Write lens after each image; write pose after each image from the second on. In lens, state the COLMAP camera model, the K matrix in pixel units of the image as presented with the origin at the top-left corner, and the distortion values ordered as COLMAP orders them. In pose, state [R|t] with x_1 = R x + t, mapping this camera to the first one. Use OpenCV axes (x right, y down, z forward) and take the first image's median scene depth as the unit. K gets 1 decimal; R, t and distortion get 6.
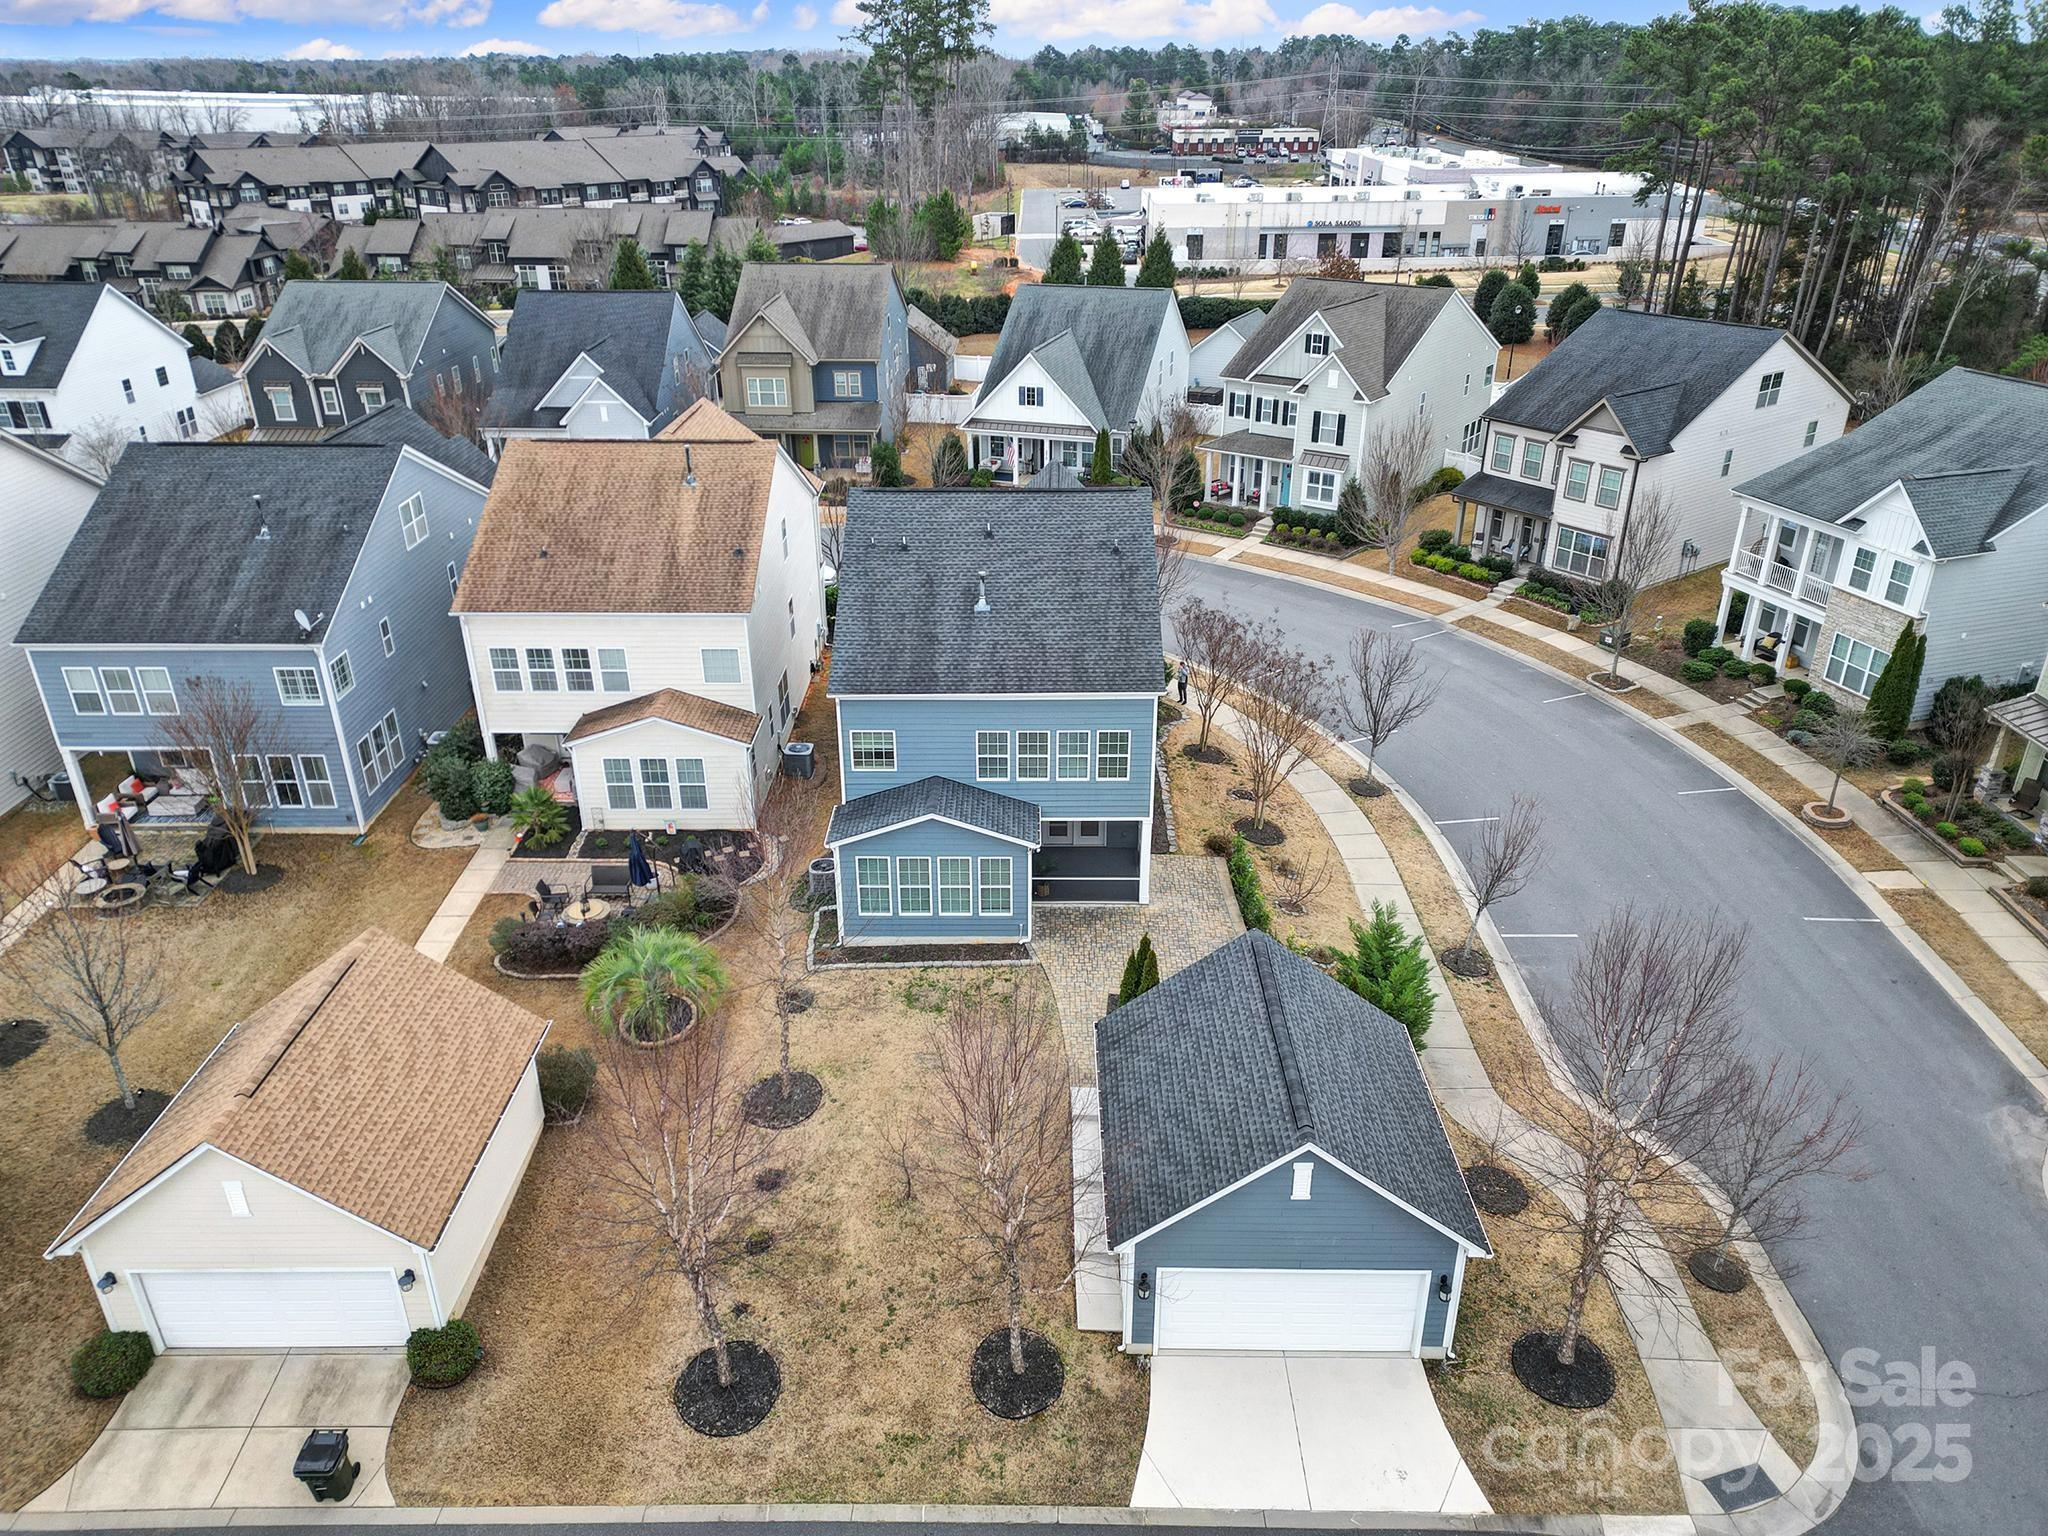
lens RADIAL K [[1447.5, 0, 1037.5], [0, 1447.5, 753.3], [0, 0, 1]] dist [0.059045, -0.054131]
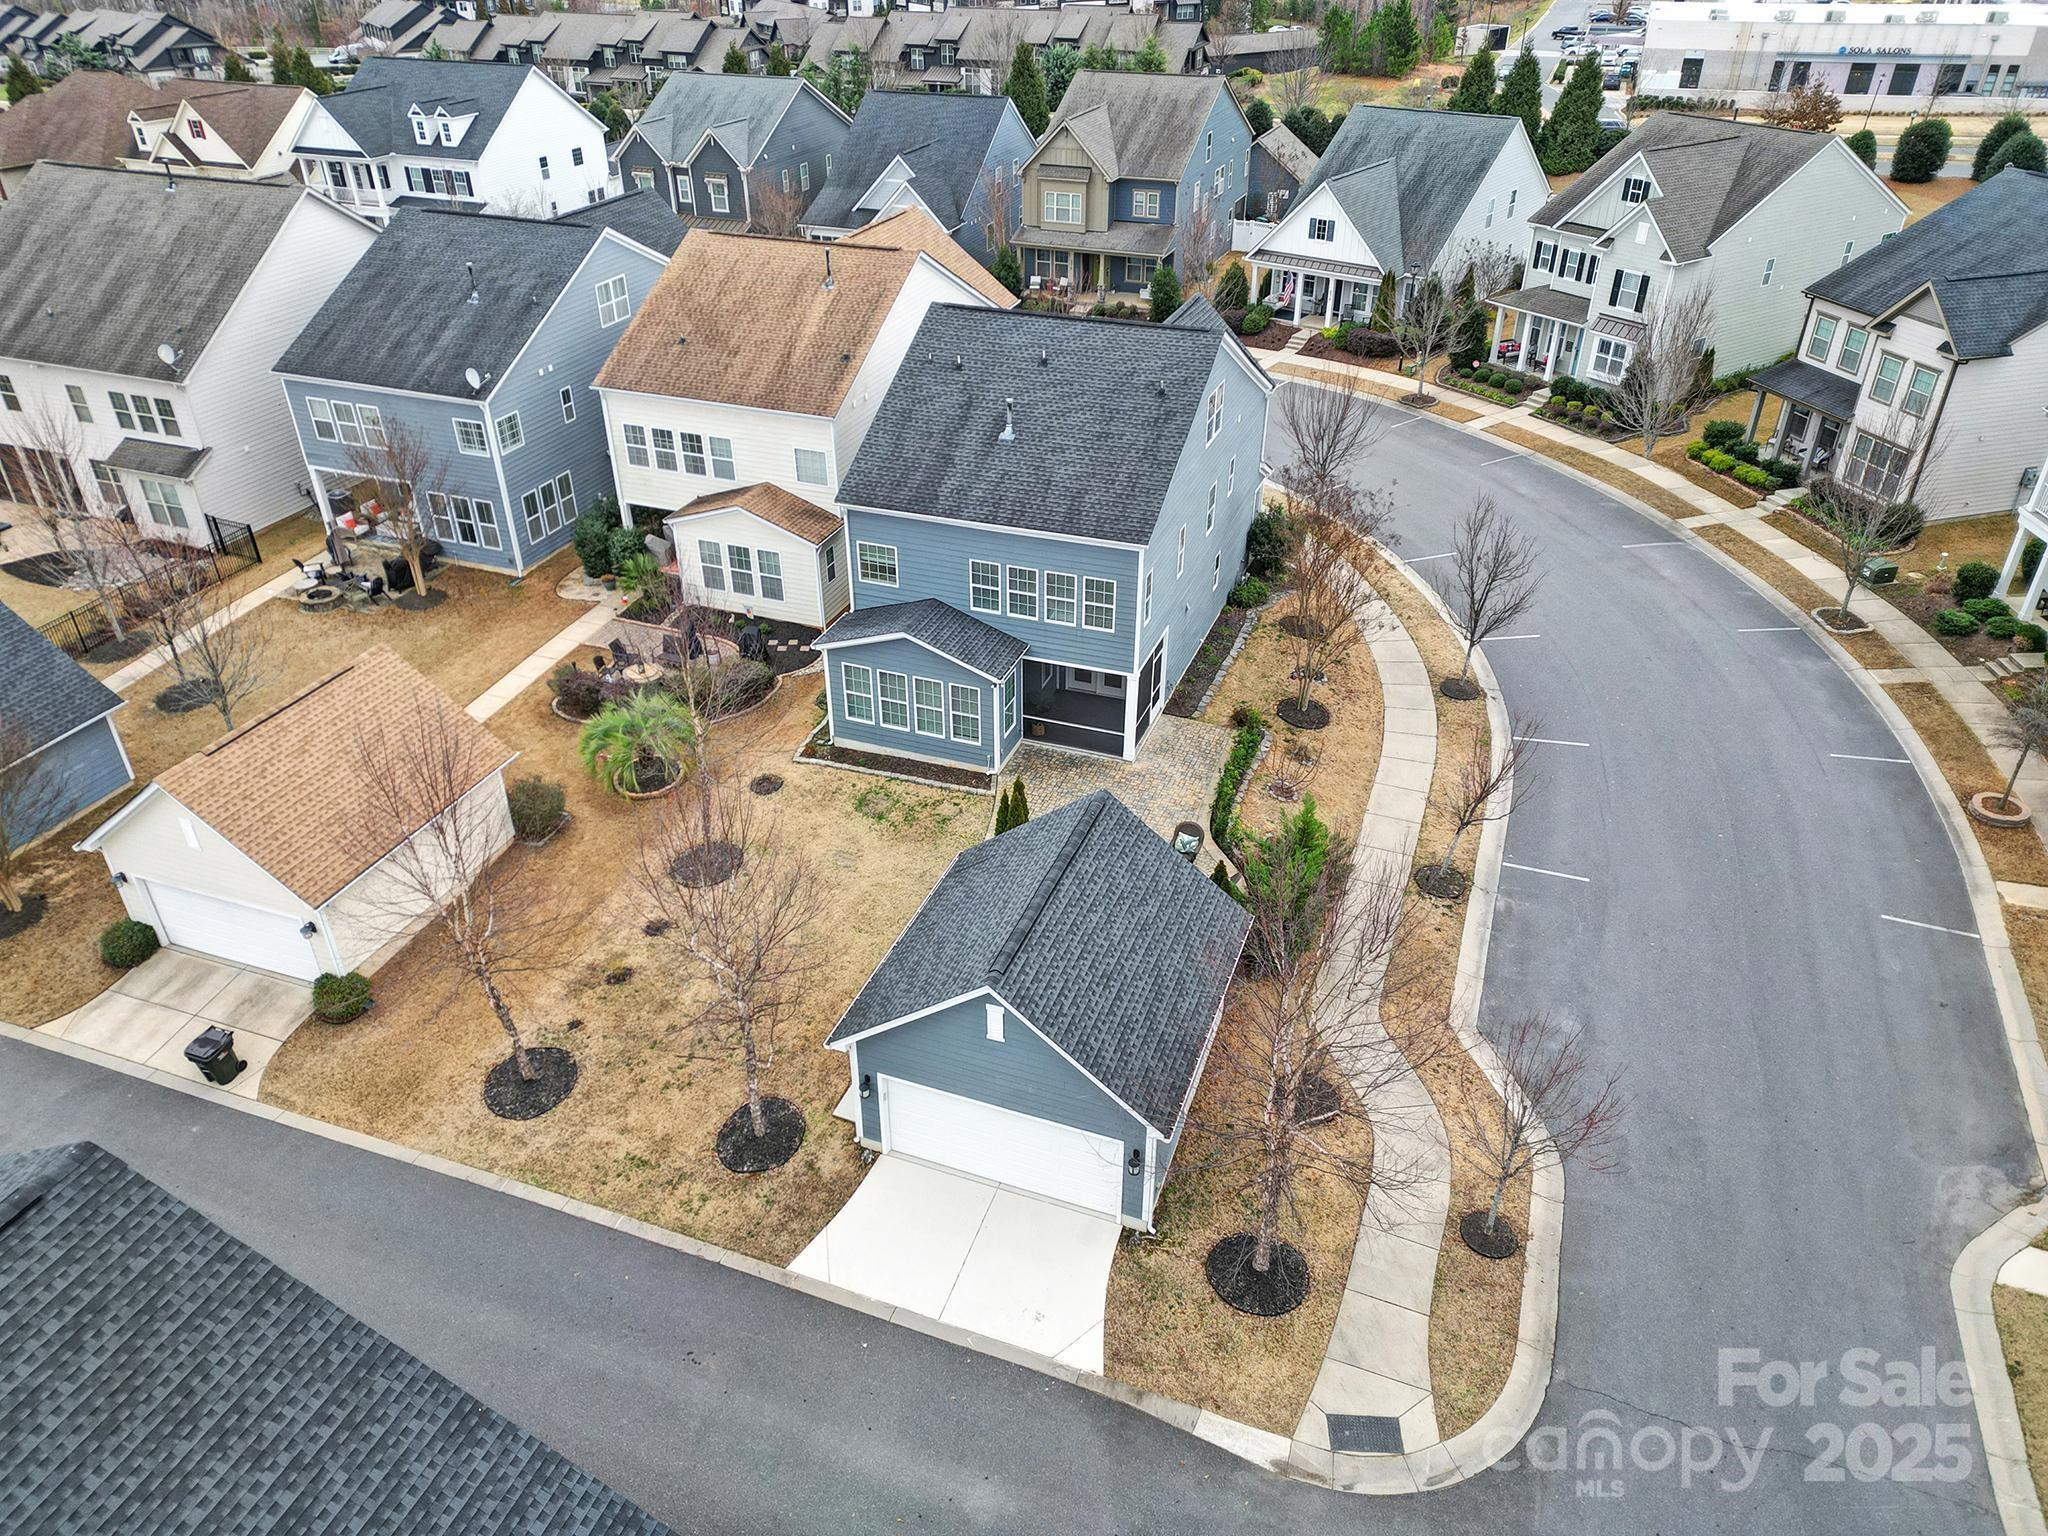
lens RADIAL K [[1447.5, 0, 1034.5], [0, 1447.5, 777.0], [0, 0, 1]] dist [0.059045, -0.054131]
pose [[0.936991, 0.186104, -0.295658, 0.286874], [-0.148953, 0.978338, 0.143765, -0.015974], [0.316009, -0.090667, 0.944414, 0.039051]]
